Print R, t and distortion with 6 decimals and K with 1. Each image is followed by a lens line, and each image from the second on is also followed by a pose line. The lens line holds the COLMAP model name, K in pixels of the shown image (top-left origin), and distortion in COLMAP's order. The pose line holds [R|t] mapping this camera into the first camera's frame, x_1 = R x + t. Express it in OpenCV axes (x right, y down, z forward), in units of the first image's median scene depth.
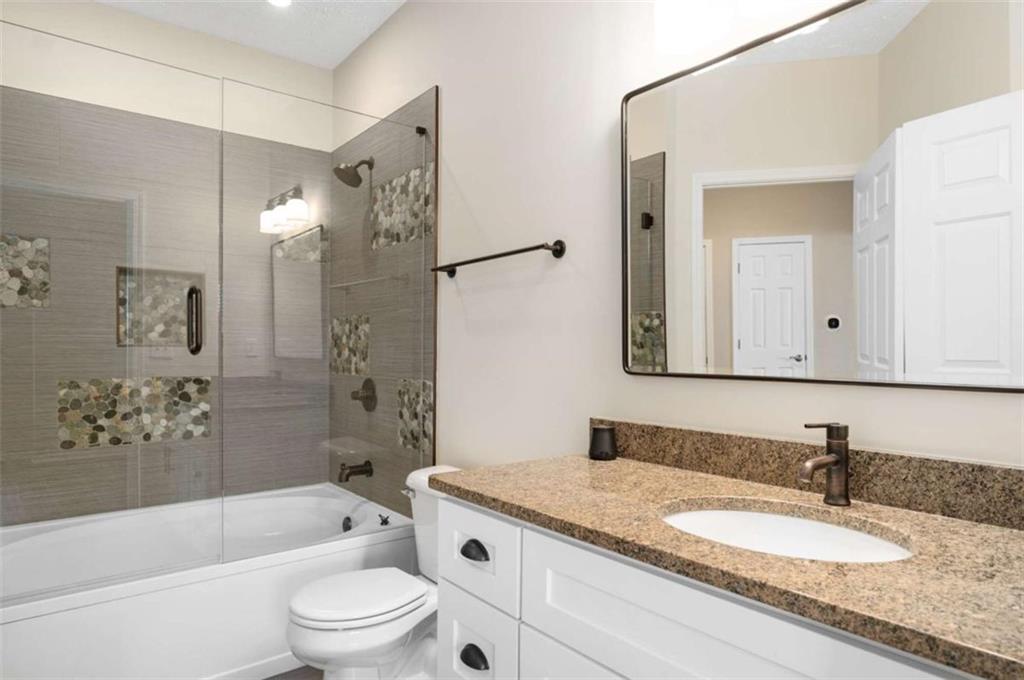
lens RADIAL K [[582.9, 0, 512.0], [0, 582.9, 340.0], [0, 0, 1]] dist [-0.039433, -0.000262]
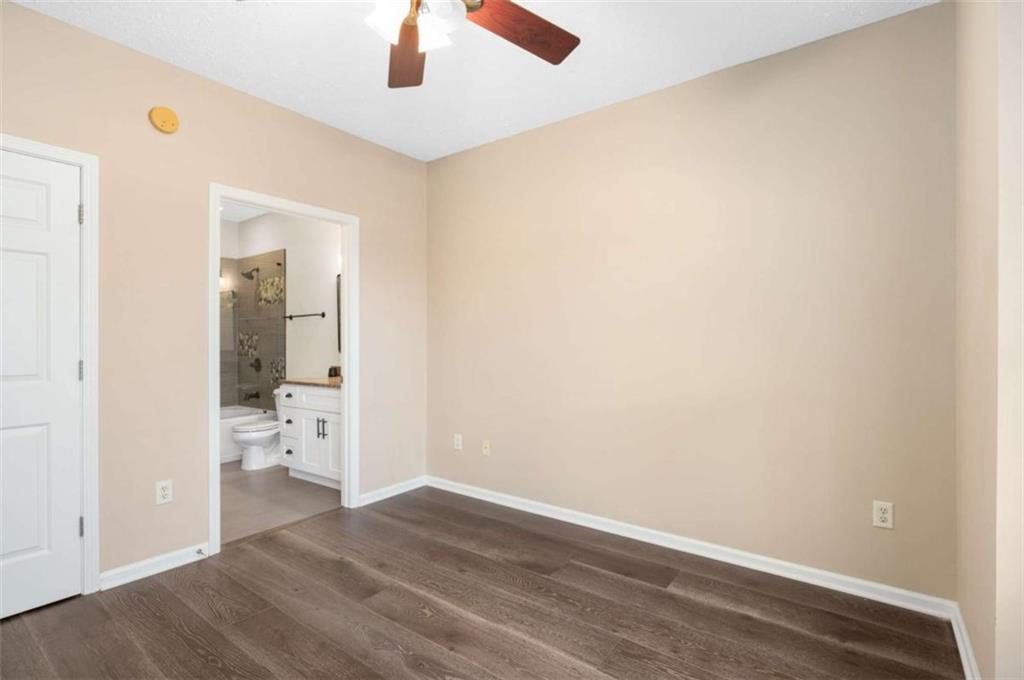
lens RADIAL K [[478.5, 0, 512.0], [0, 478.5, 340.0], [0, 0, 1]] dist [-0.005605, -0.000145]
pose [[0.965752, -0.004971, 0.259420, 0.281304], [0.002399, 0.999945, 0.010232, -0.029312], [-0.259456, -0.009260, 0.965710, -1.285171]]
